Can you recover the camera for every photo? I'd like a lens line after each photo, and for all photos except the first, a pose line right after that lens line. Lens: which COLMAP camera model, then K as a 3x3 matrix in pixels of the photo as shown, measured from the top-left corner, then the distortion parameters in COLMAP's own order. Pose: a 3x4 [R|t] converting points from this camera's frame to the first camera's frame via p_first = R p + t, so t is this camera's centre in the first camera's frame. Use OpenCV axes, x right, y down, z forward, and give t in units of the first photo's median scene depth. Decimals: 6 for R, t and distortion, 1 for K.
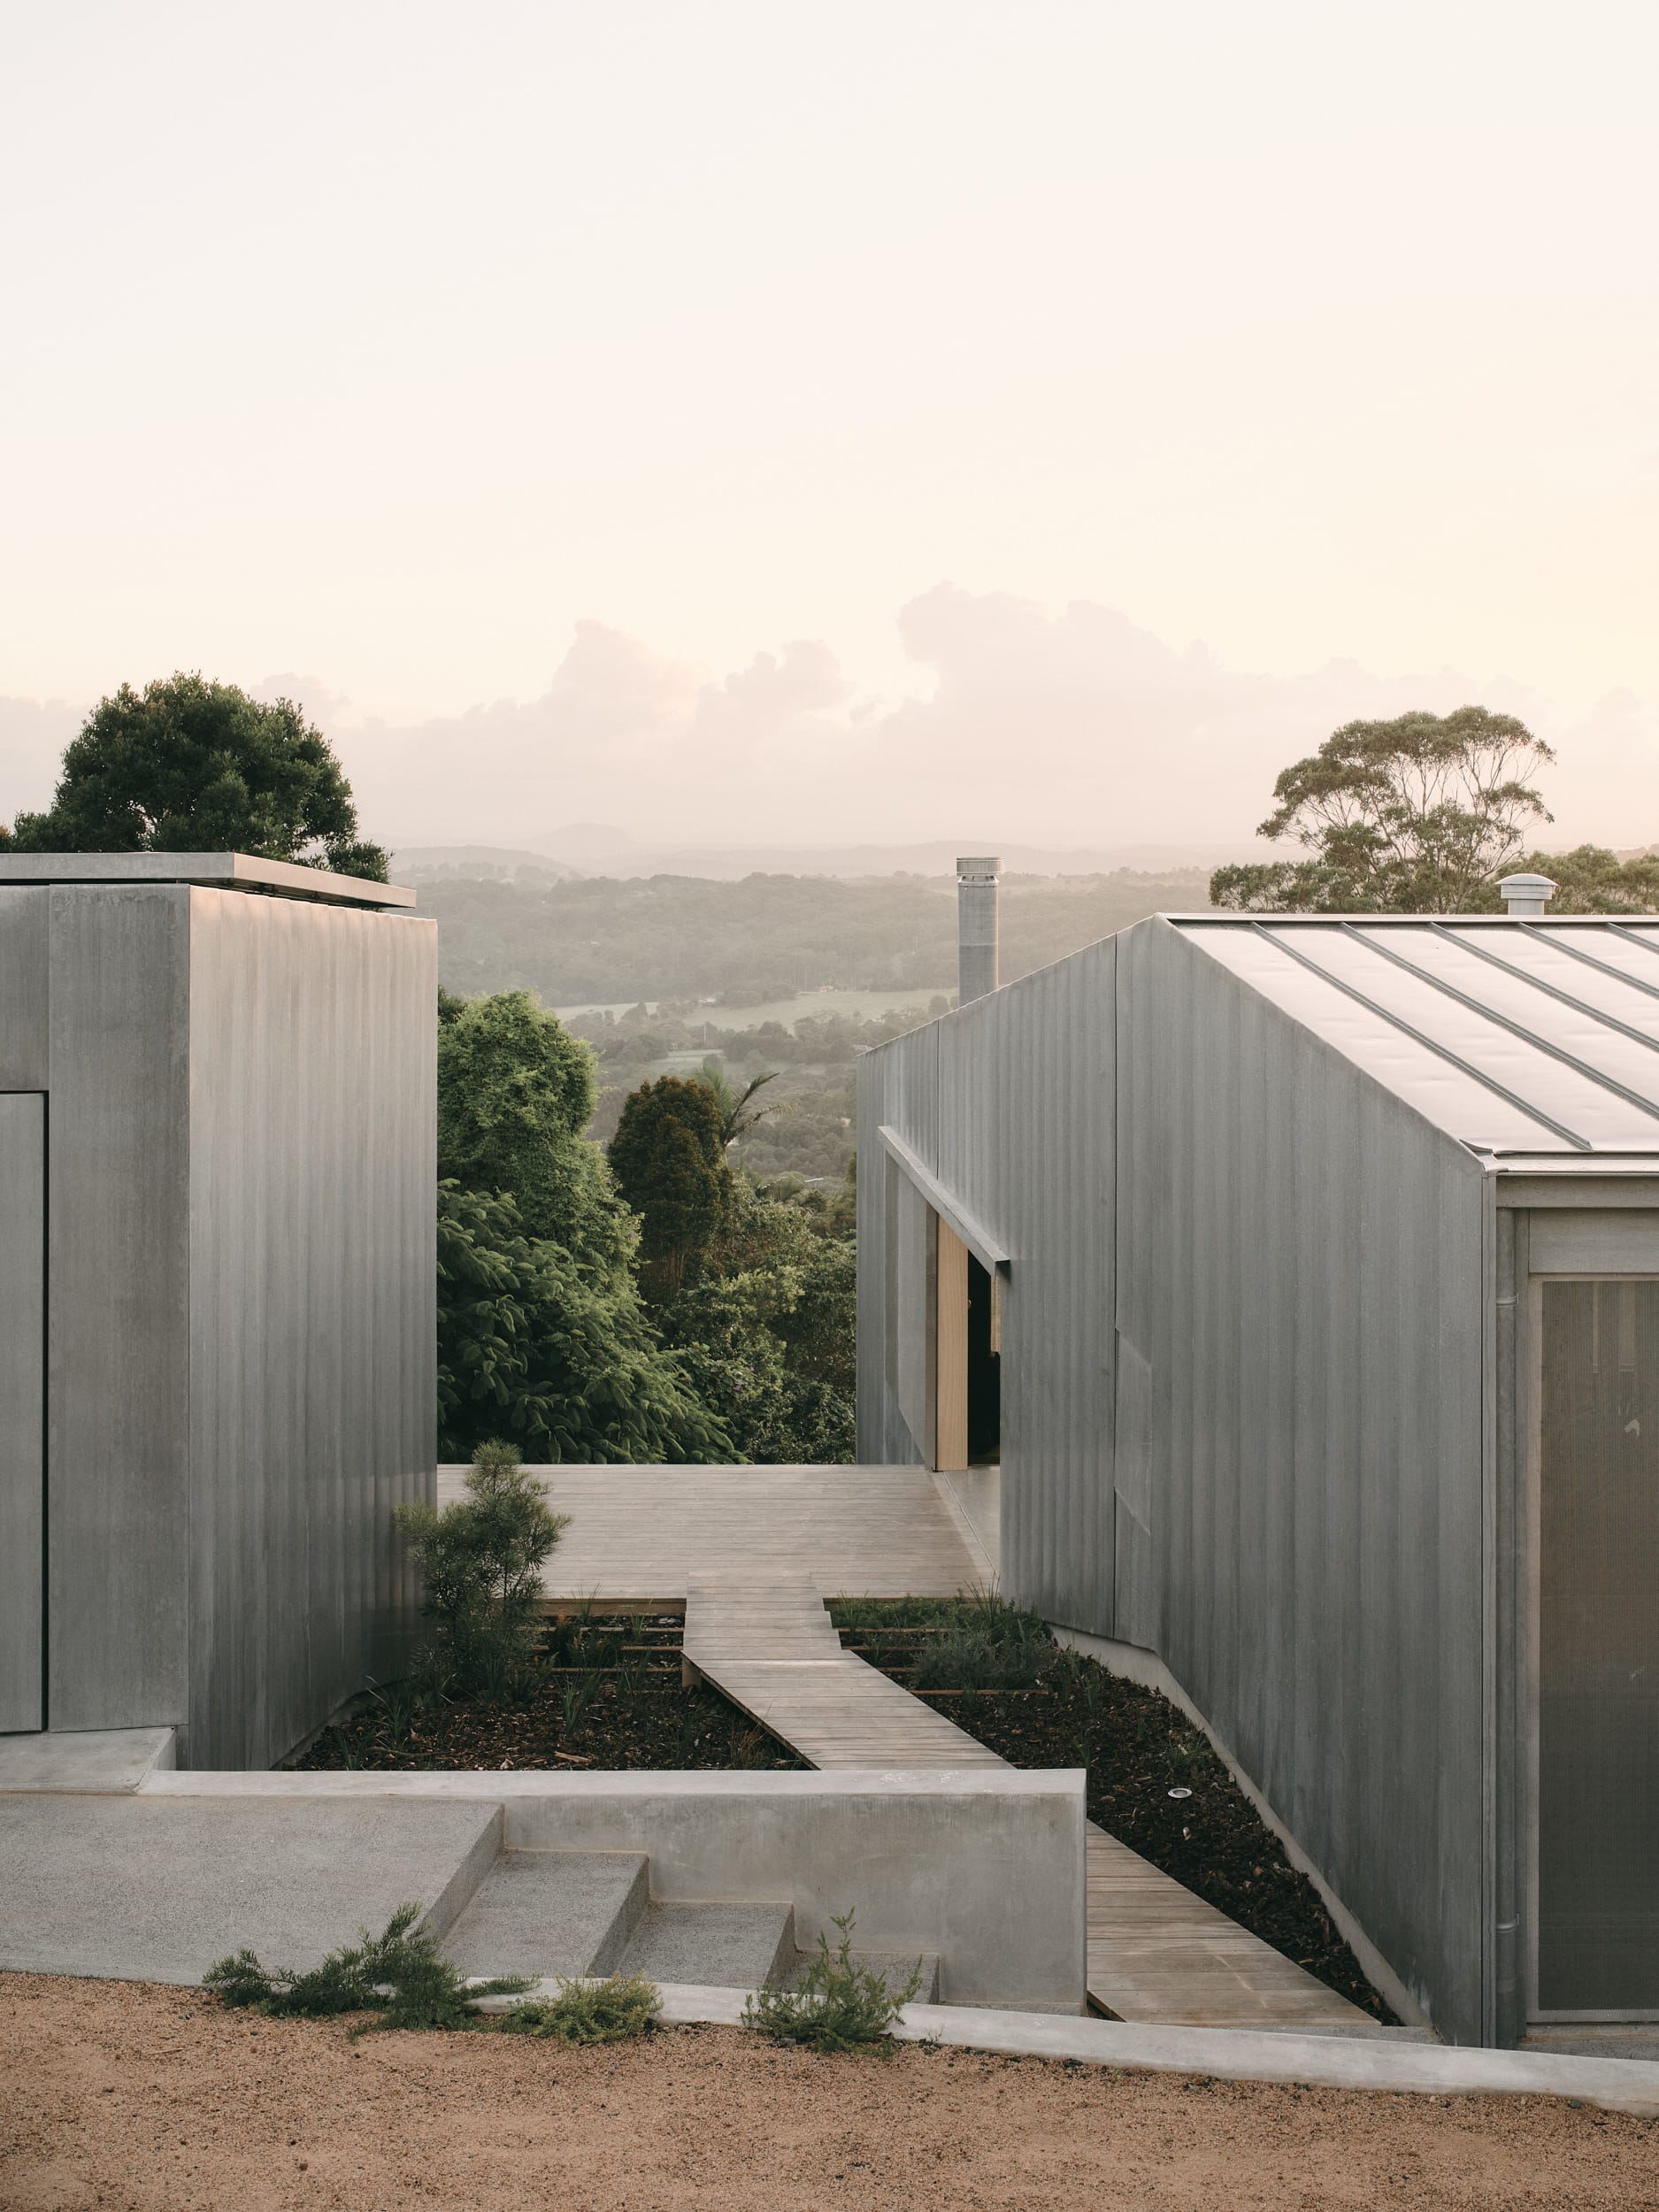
lens RADIAL K [[8758.8, 0, 919.0], [0, 8758.8, 1092.2], [0, 0, 1]] dist [0.497439, 0.000000]
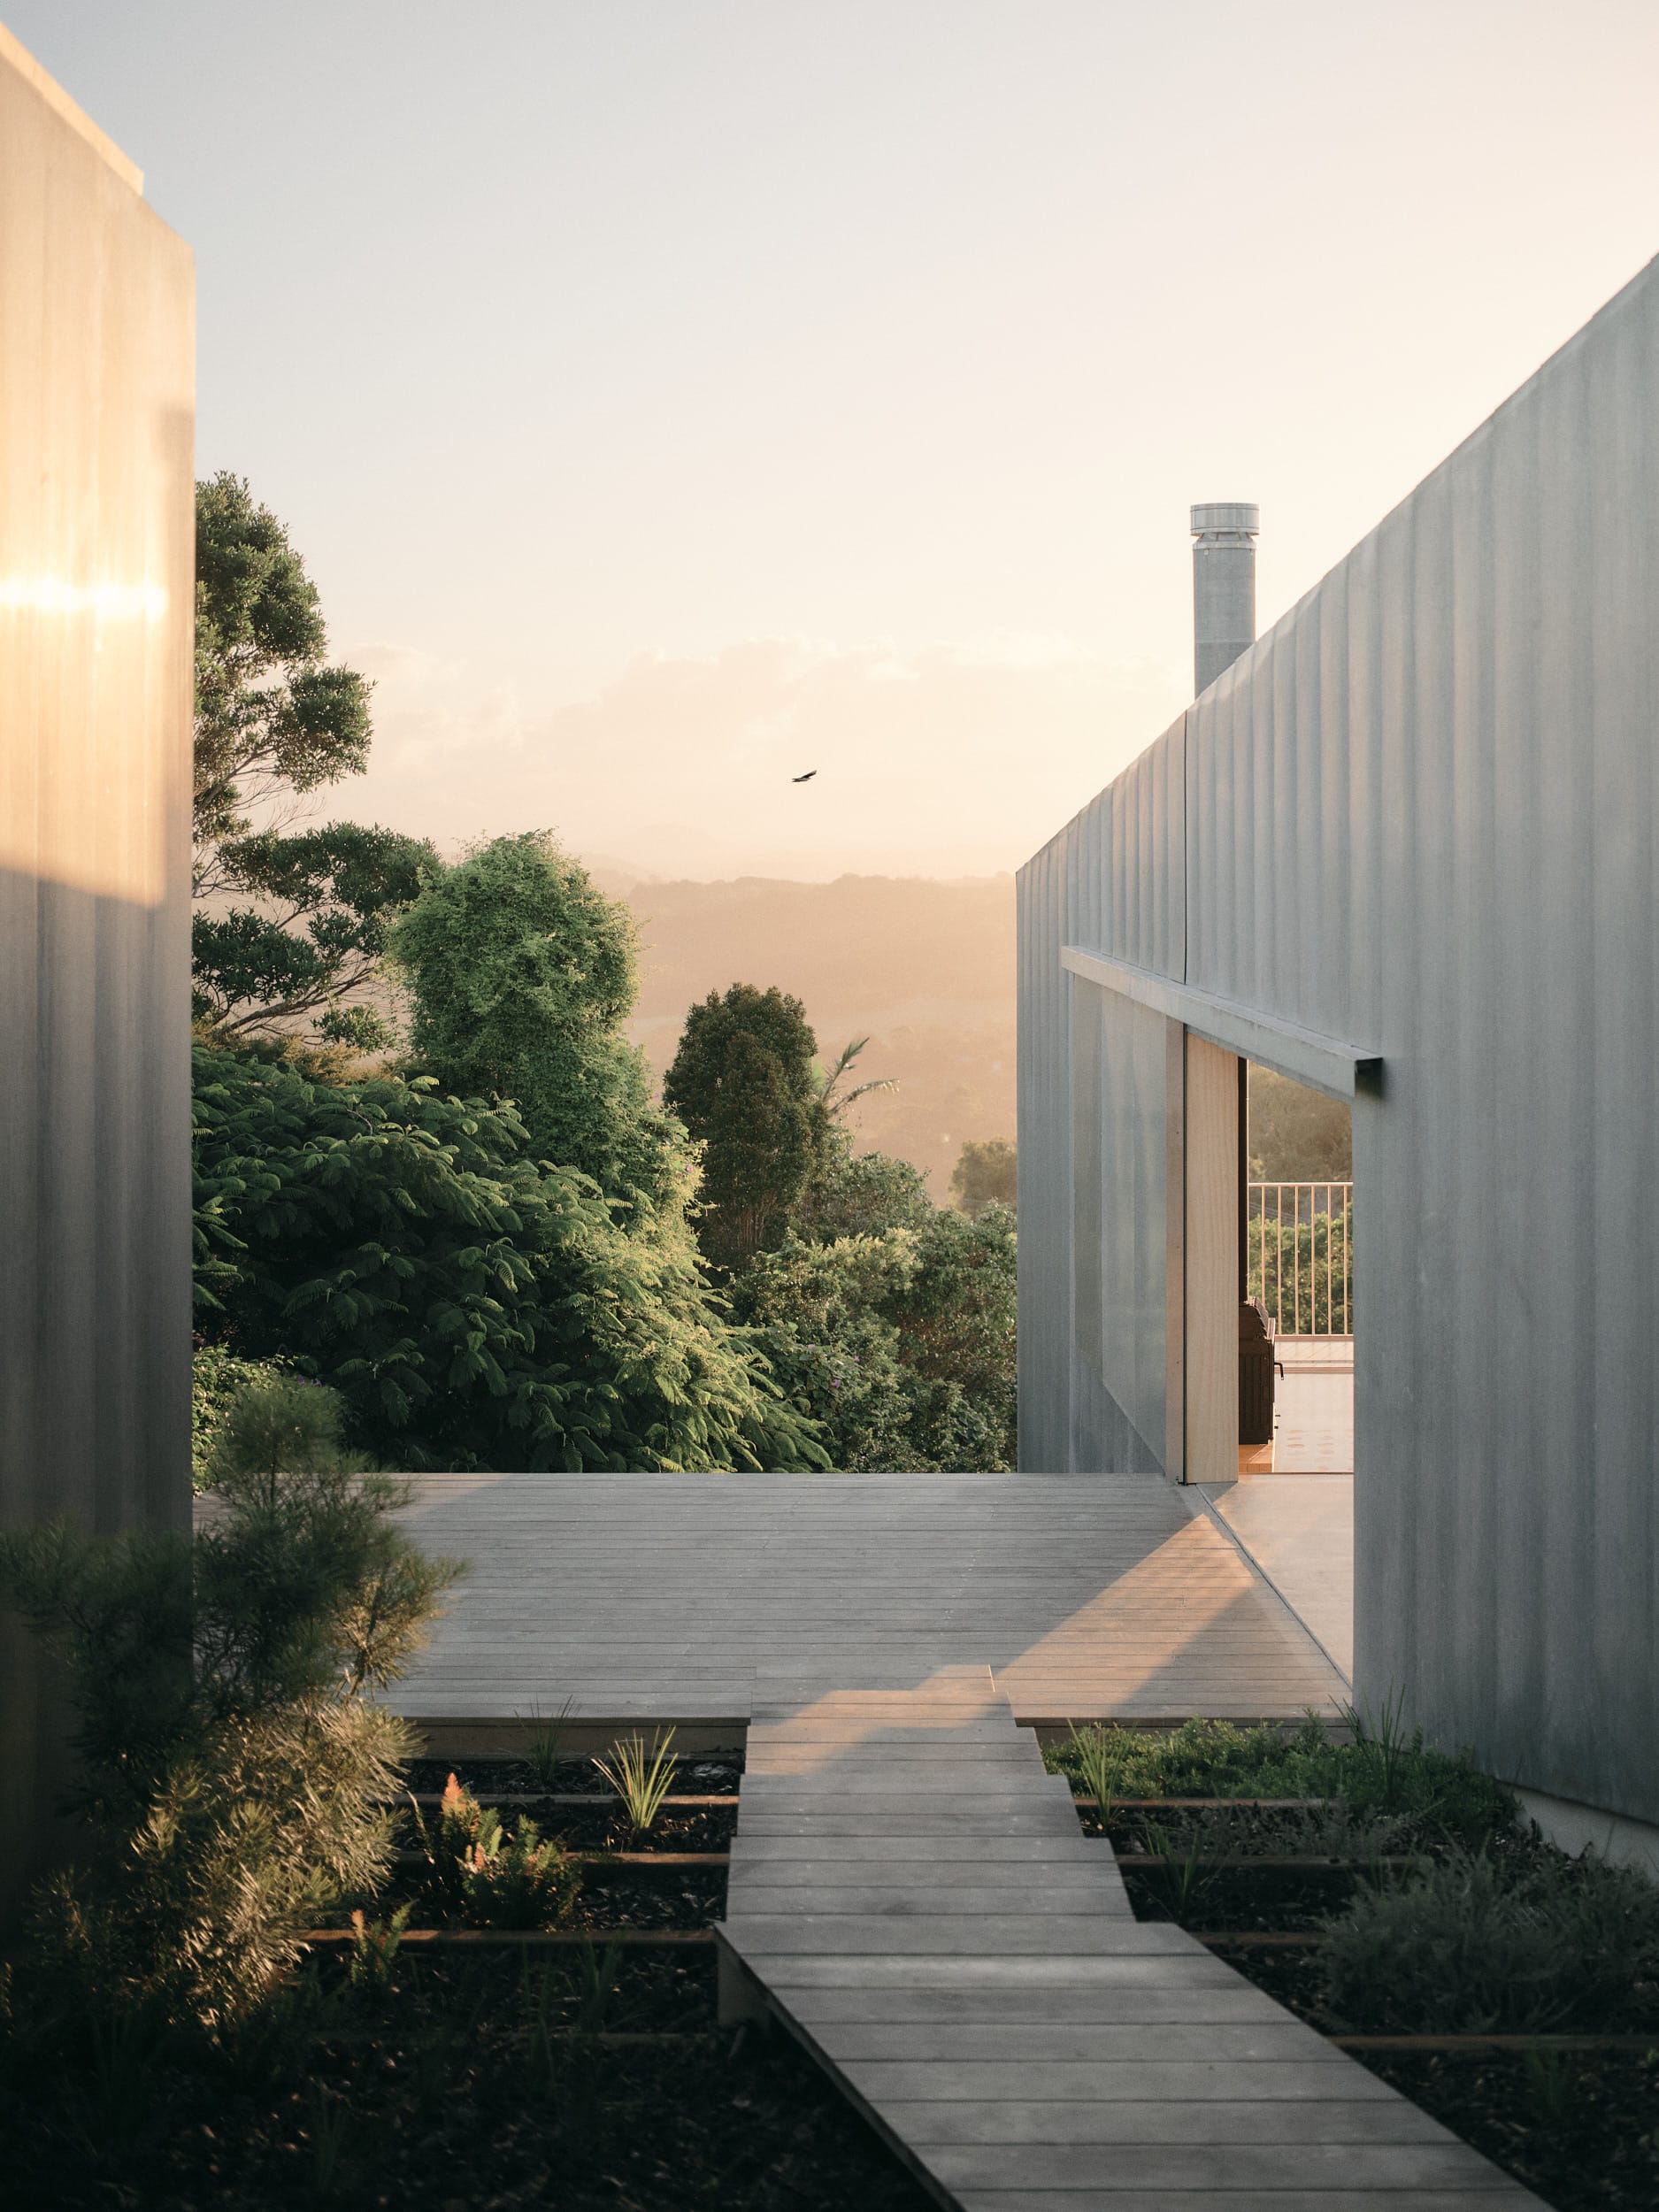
lens RADIAL K [[8758.8, 0, 816.3], [0, 8758.8, 1107.3], [0, 0, 1]] dist [0.497439, 0.000000]
pose [[0.999757, -0.002562, -0.021897, -0.006451], [0.002490, 0.999991, -0.003286, 0.013365], [0.021906, 0.003231, 0.999755, 0.276170]]
